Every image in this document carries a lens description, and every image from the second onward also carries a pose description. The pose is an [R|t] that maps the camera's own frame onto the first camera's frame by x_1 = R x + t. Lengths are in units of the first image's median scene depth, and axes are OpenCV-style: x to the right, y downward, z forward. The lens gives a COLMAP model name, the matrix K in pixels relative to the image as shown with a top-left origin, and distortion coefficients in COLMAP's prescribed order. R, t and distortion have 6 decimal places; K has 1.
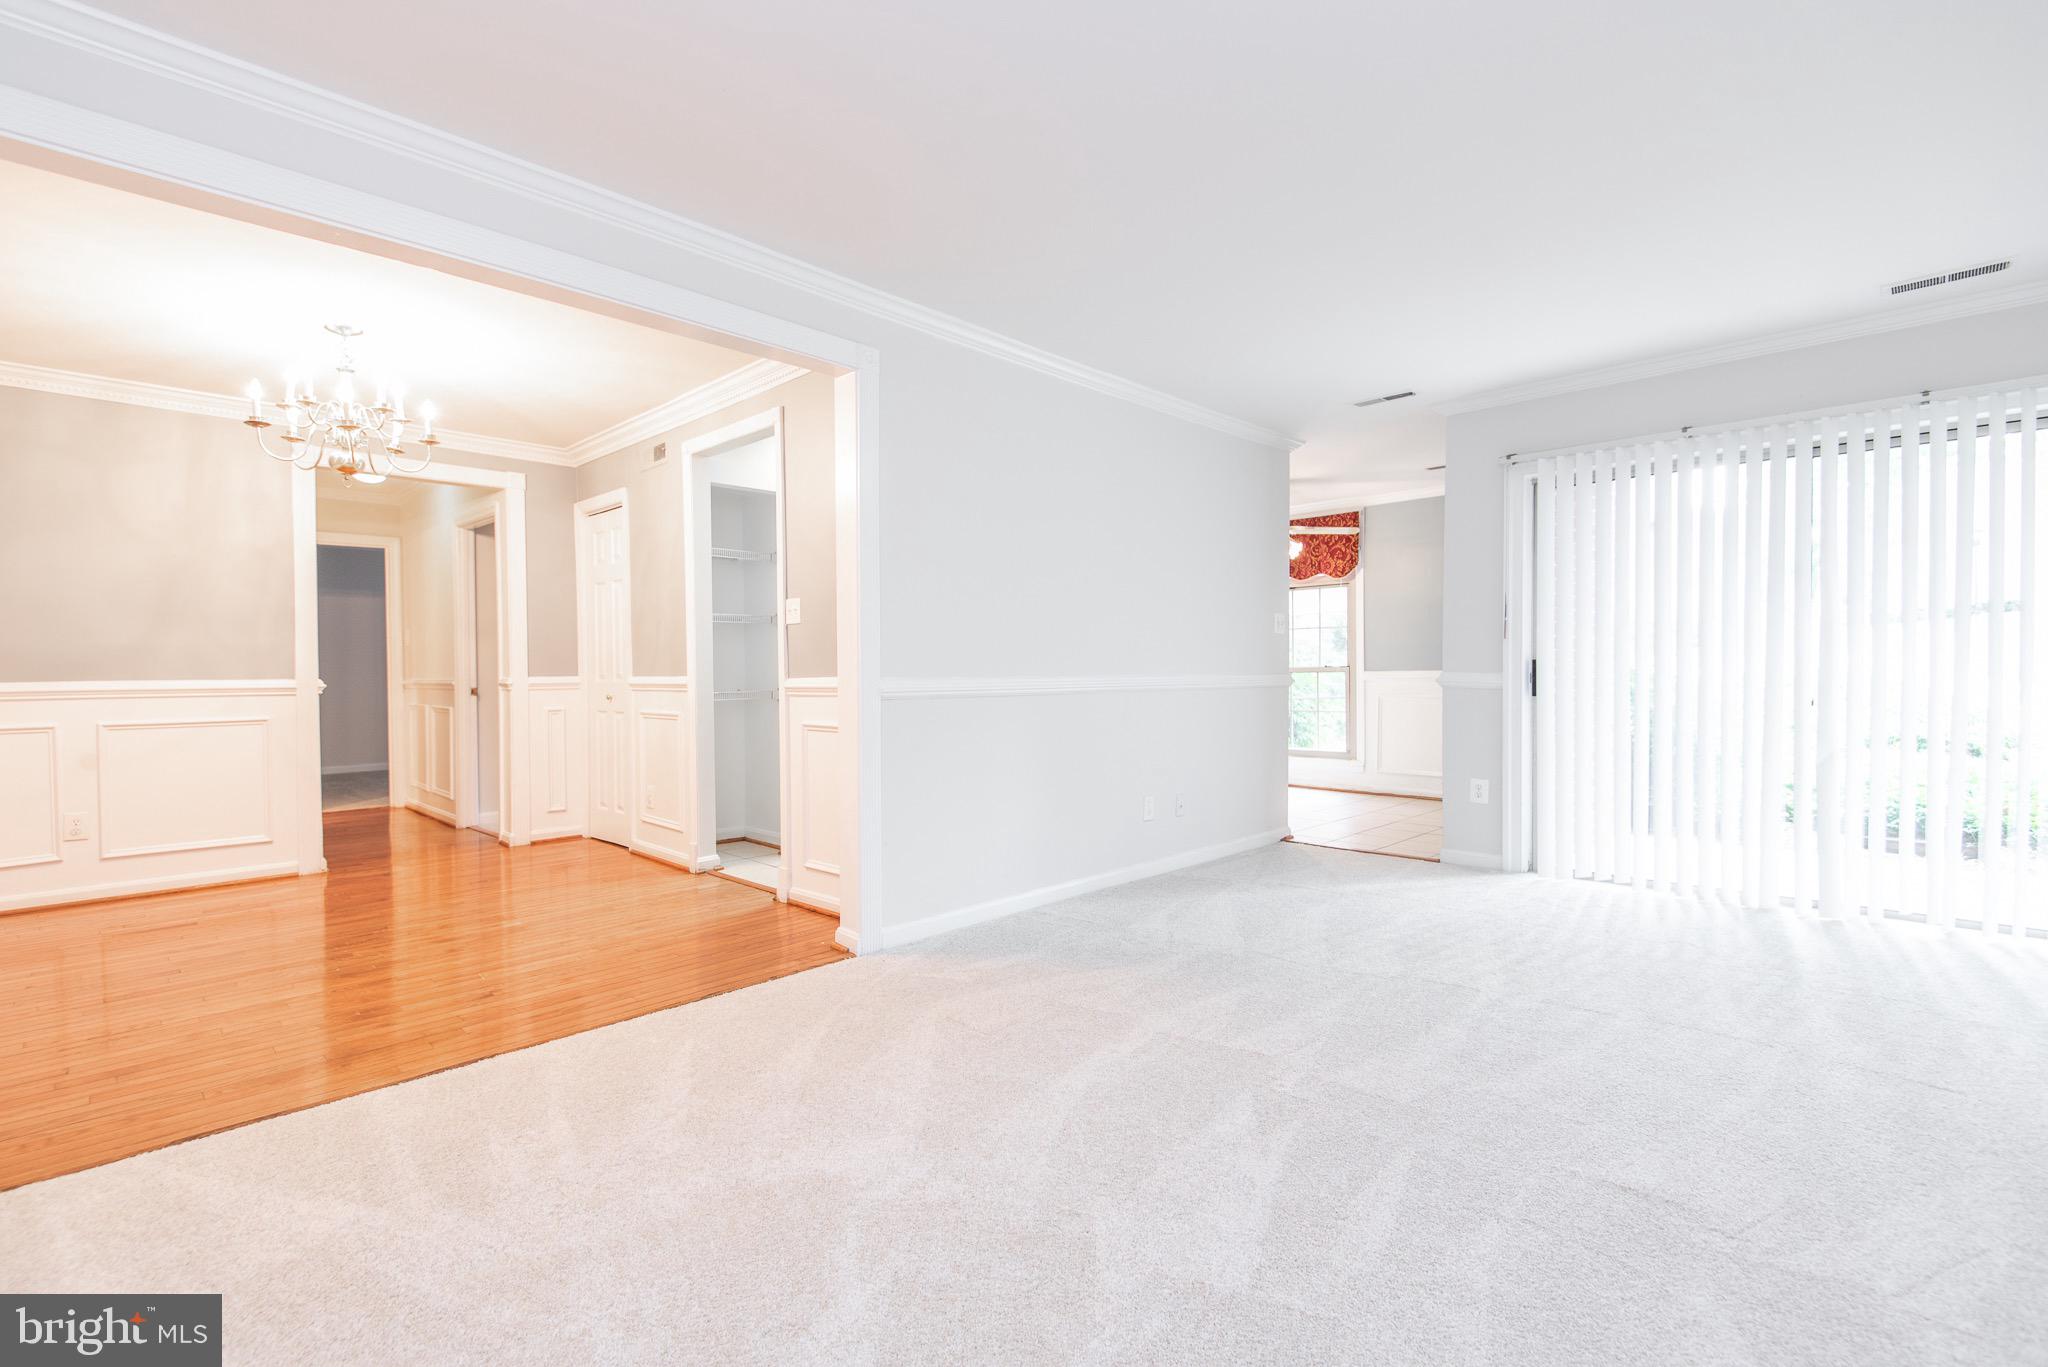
lens RADIAL K [[921.4, 0, 1024.0], [0, 921.4, 683.5], [0, 0, 1]] dist [0.034445, -0.022761]
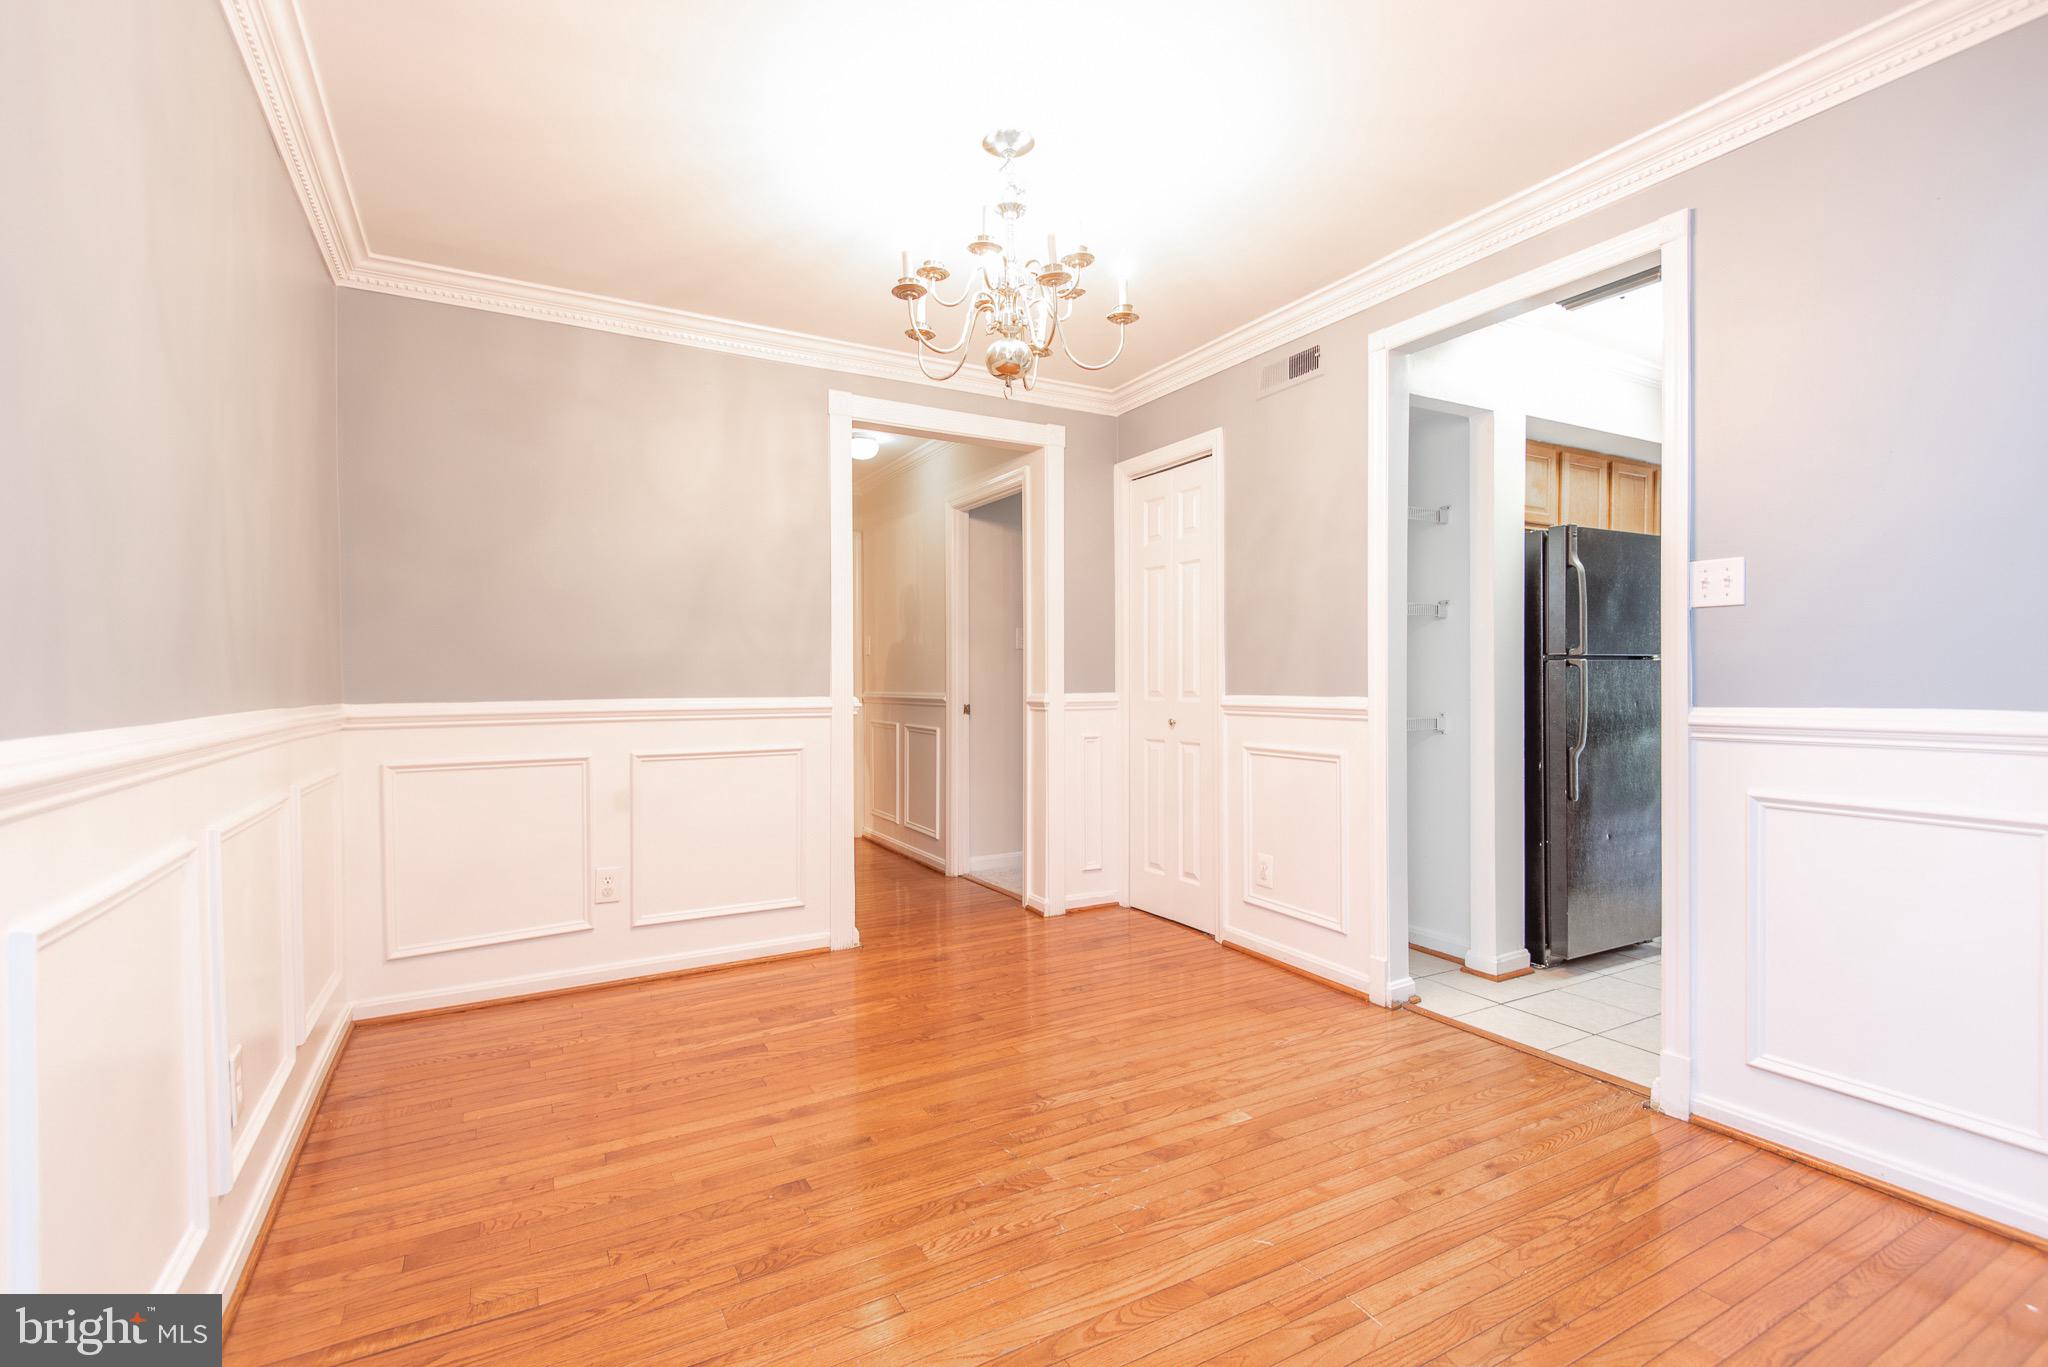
lens RADIAL K [[921.4, 0, 1024.0], [0, 921.4, 683.5], [0, 0, 1]] dist [0.034445, -0.022761]
pose [[0.958626, 0.005142, -0.284622, -0.405253], [-0.007636, 0.999942, -0.007655, -0.010520], [0.284566, 0.009512, 0.958609, 0.308140]]
